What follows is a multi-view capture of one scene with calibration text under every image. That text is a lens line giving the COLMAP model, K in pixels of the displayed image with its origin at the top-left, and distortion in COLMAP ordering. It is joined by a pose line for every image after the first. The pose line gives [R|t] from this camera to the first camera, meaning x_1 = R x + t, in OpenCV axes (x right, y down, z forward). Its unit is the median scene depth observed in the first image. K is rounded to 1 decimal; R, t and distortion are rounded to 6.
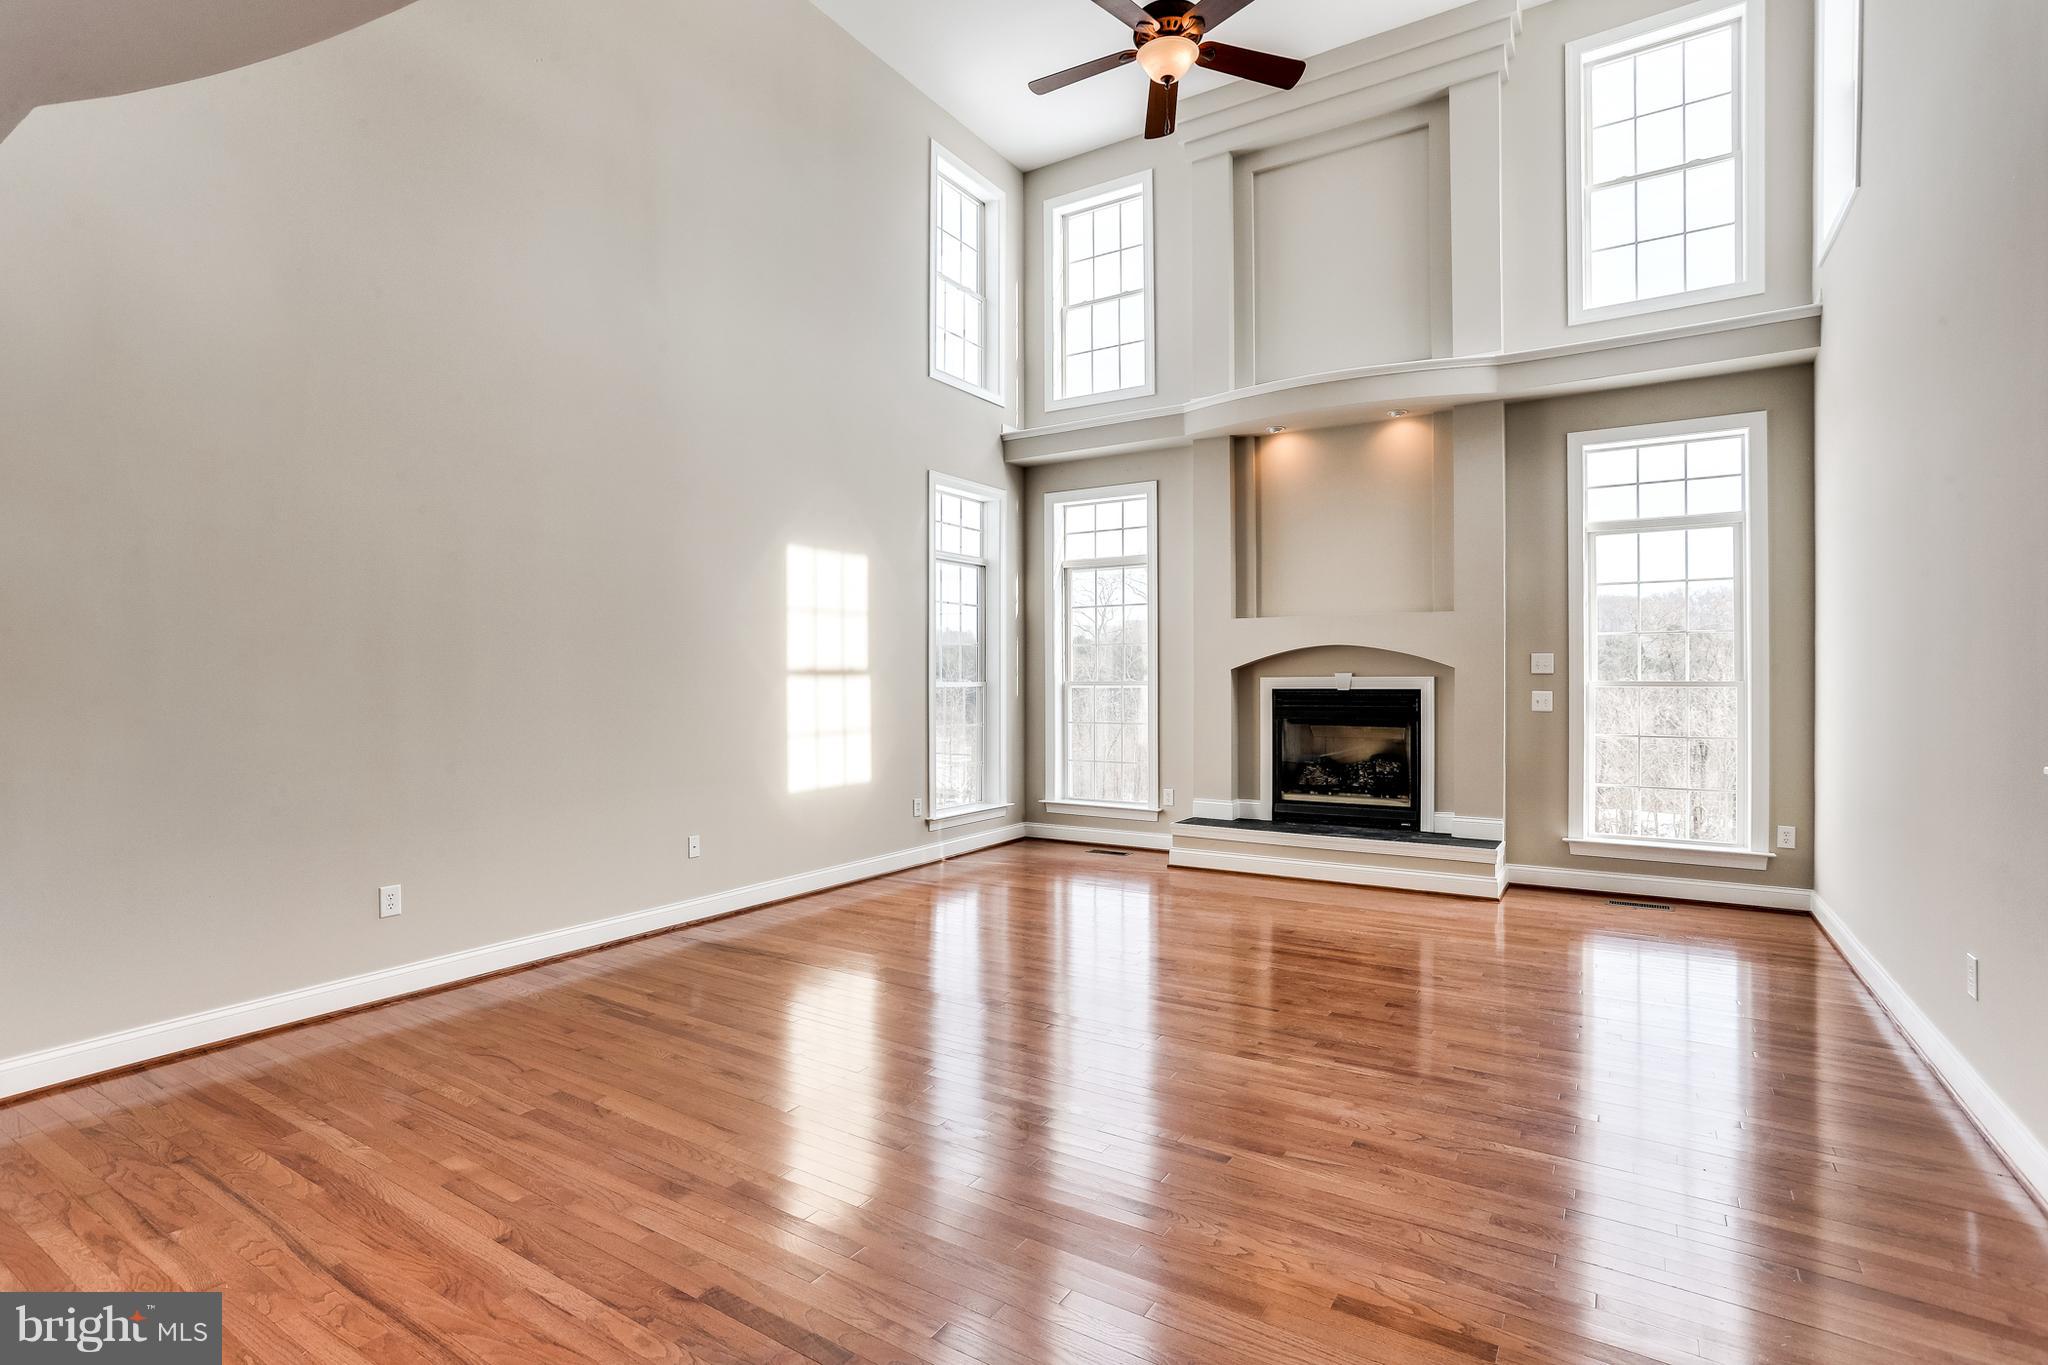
lens RADIAL K [[987.0, 0, 1030.9], [0, 987.0, 675.4], [0, 0, 1]] dist [-0.038871, 0.019624]
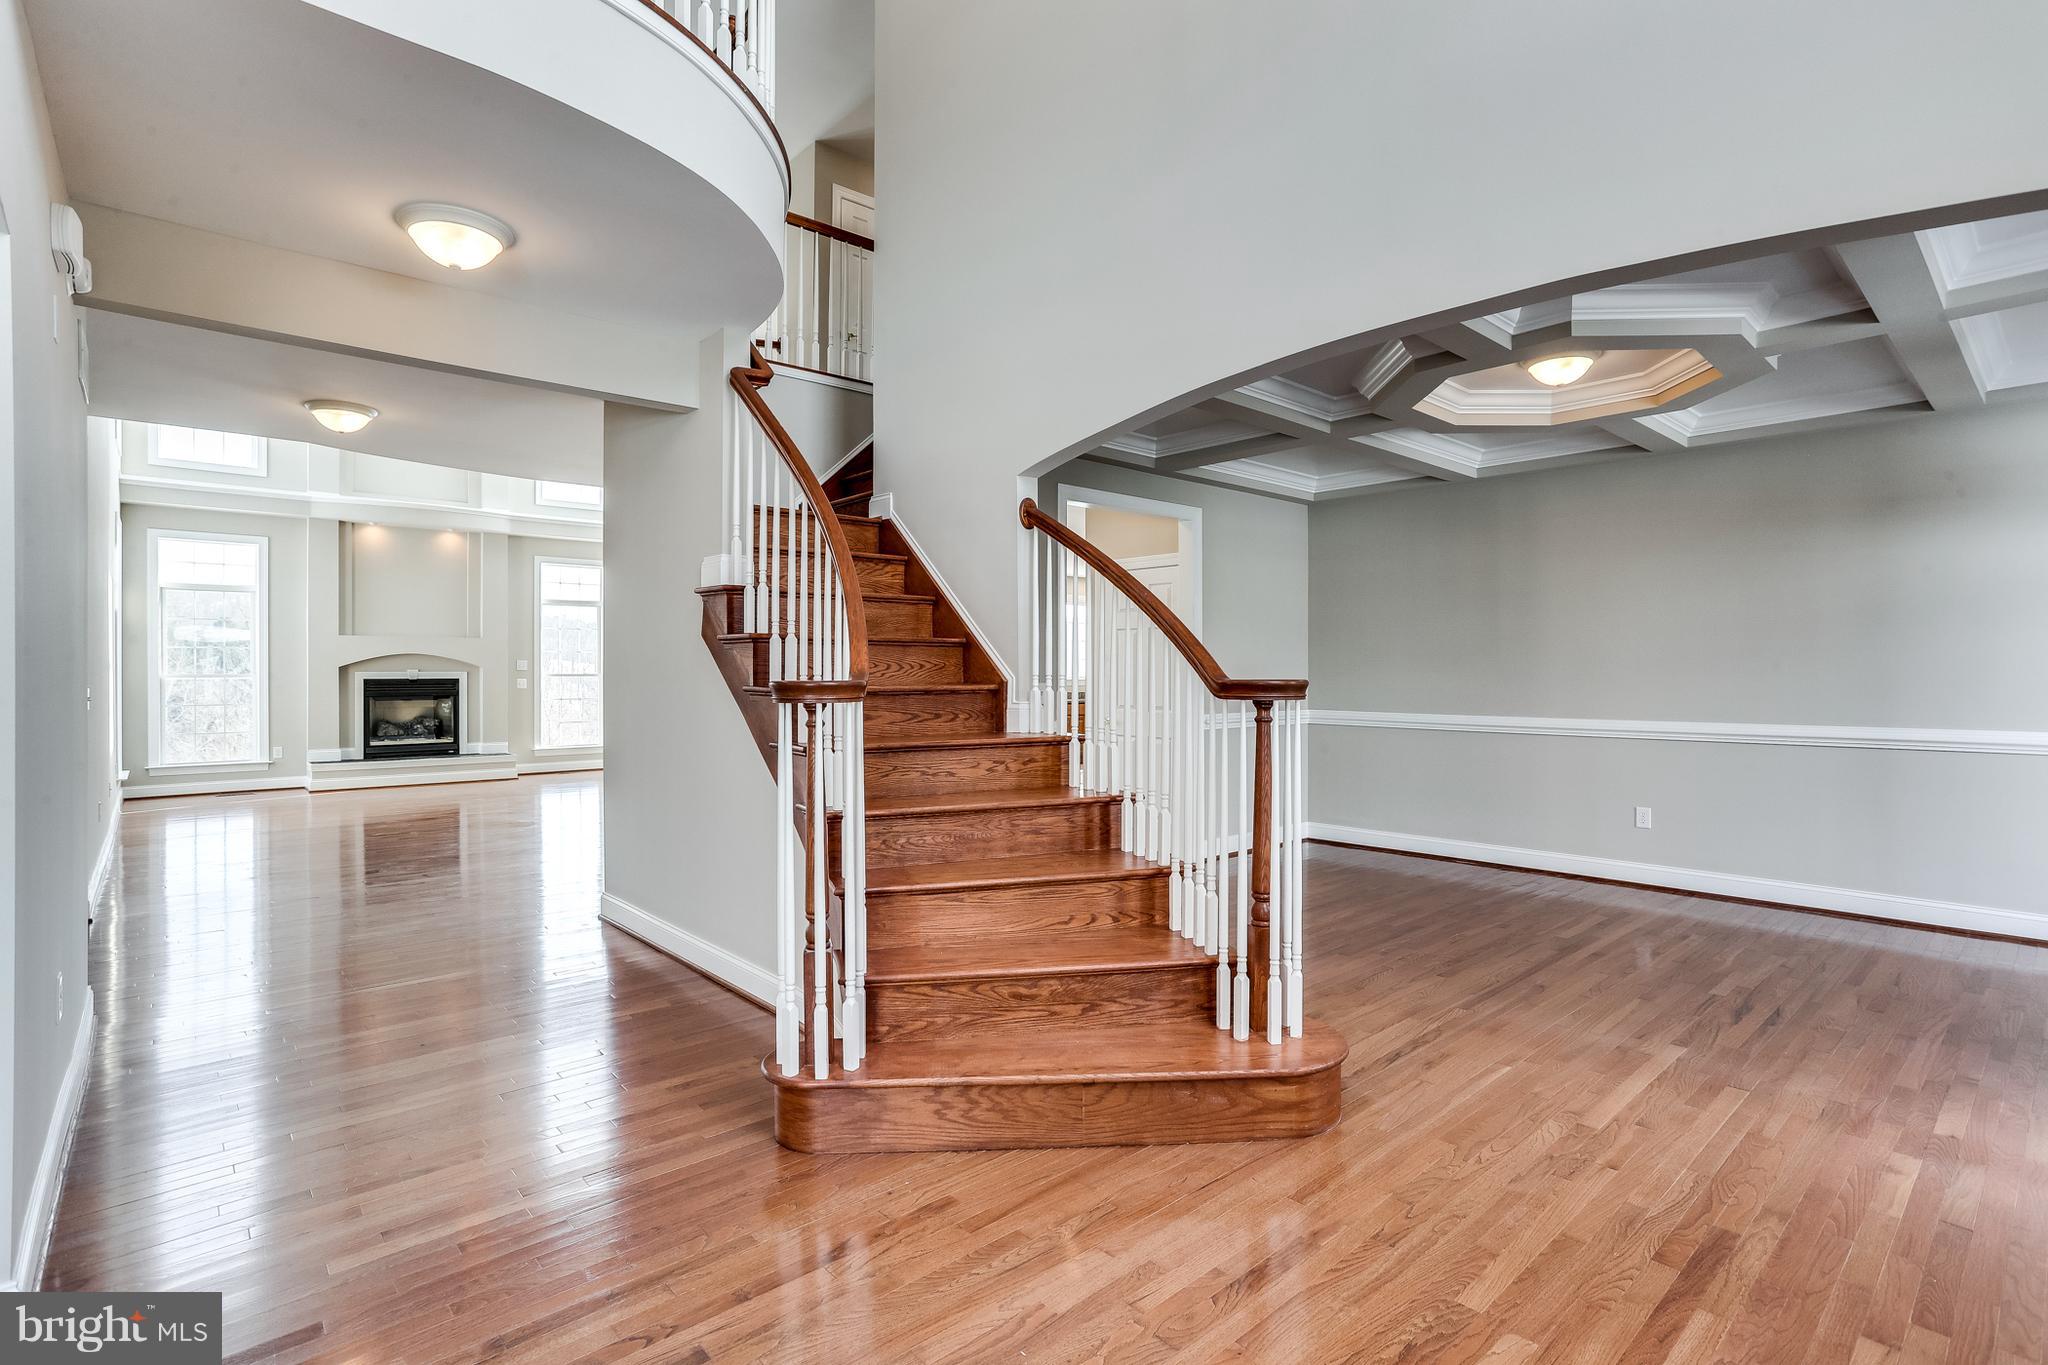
lens RADIAL K [[987.0, 0, 1026.2], [0, 987.0, 674.3], [0, 0, 1]] dist [-0.038871, 0.019624]
pose [[0.290928, -0.005758, 0.956728, -0.995227], [-0.008754, 0.999924, 0.008679, -0.017719], [-0.956705, -0.010900, 0.290856, -0.537847]]
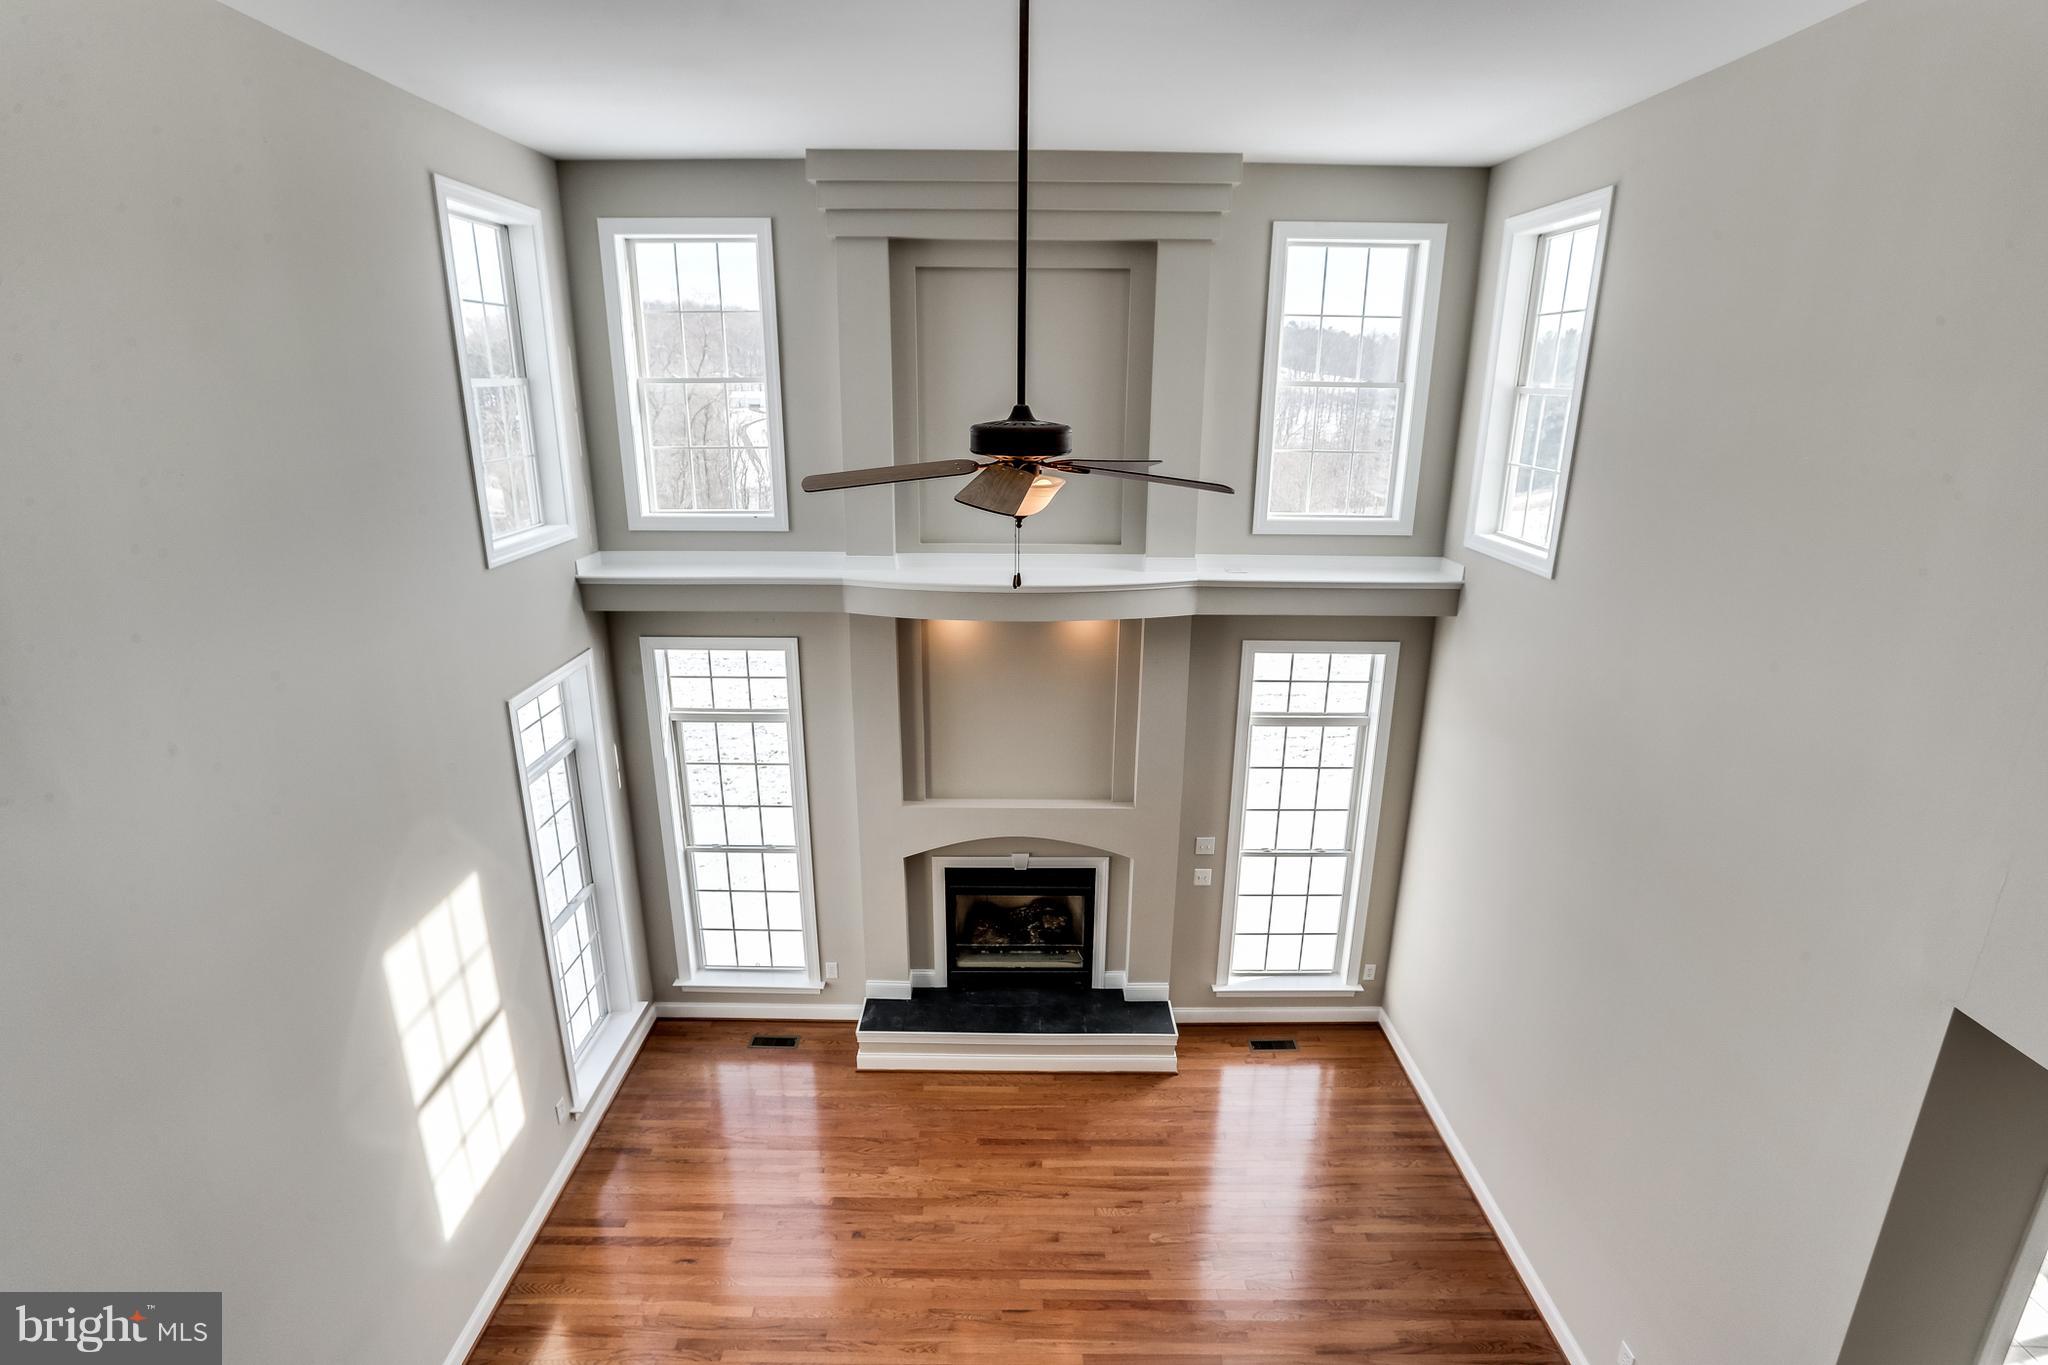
lens RADIAL K [[987.0, 0, 1022.8], [0, 987.0, 687.1], [0, 0, 1]] dist [-0.038871, 0.019624]
pose [[0.849955, -0.149659, 0.505152, -0.143700], [-0.010378, 0.953864, 0.300060, -0.436939], [-0.526753, -0.260280, 0.809189, 0.243576]]
